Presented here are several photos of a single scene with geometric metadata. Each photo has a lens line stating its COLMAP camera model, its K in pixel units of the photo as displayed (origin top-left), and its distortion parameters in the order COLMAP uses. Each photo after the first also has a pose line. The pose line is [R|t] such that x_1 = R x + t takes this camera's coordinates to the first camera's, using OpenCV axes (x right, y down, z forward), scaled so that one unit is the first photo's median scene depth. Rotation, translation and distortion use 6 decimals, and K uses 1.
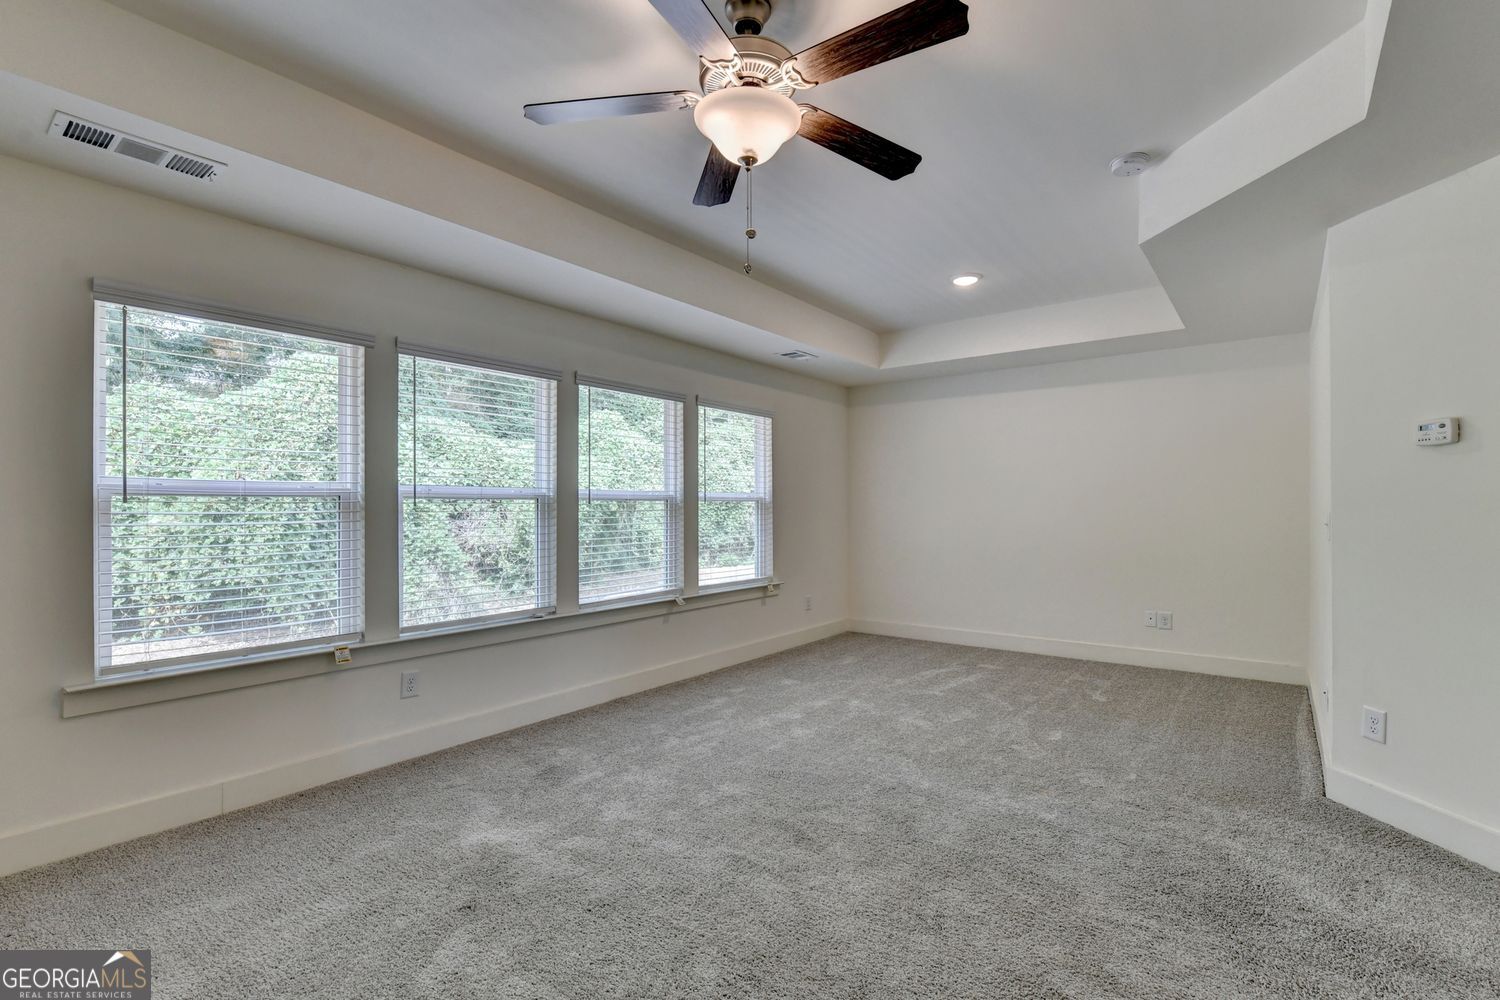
lens RADIAL K [[649.6, 0, 747.7], [0, 649.6, 506.1], [0, 0, 1]] dist [-0.002684, -0.000147]
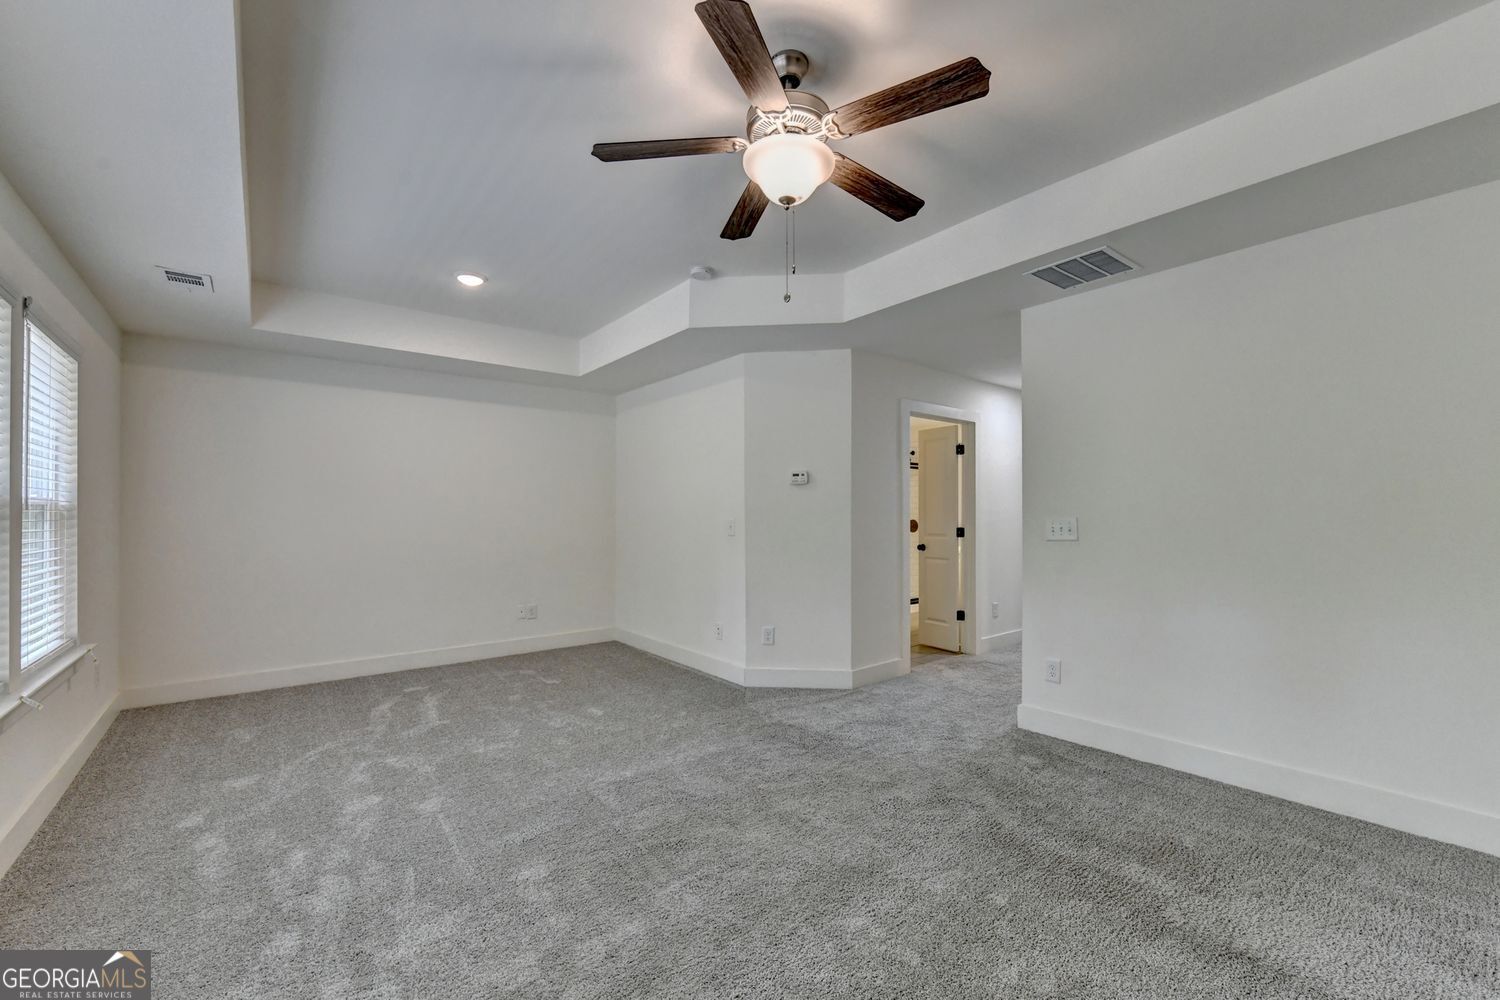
lens RADIAL K [[645.4, 0, 765.9], [0, 645.4, 506.2], [0, 0, 1]] dist [-0.010940, -0.000353]
pose [[0.226600, 0.016486, 0.973848, -0.445653], [-0.000273, 0.999858, -0.016863, 0.002613], [-0.973988, 0.003555, 0.226572, 0.331534]]
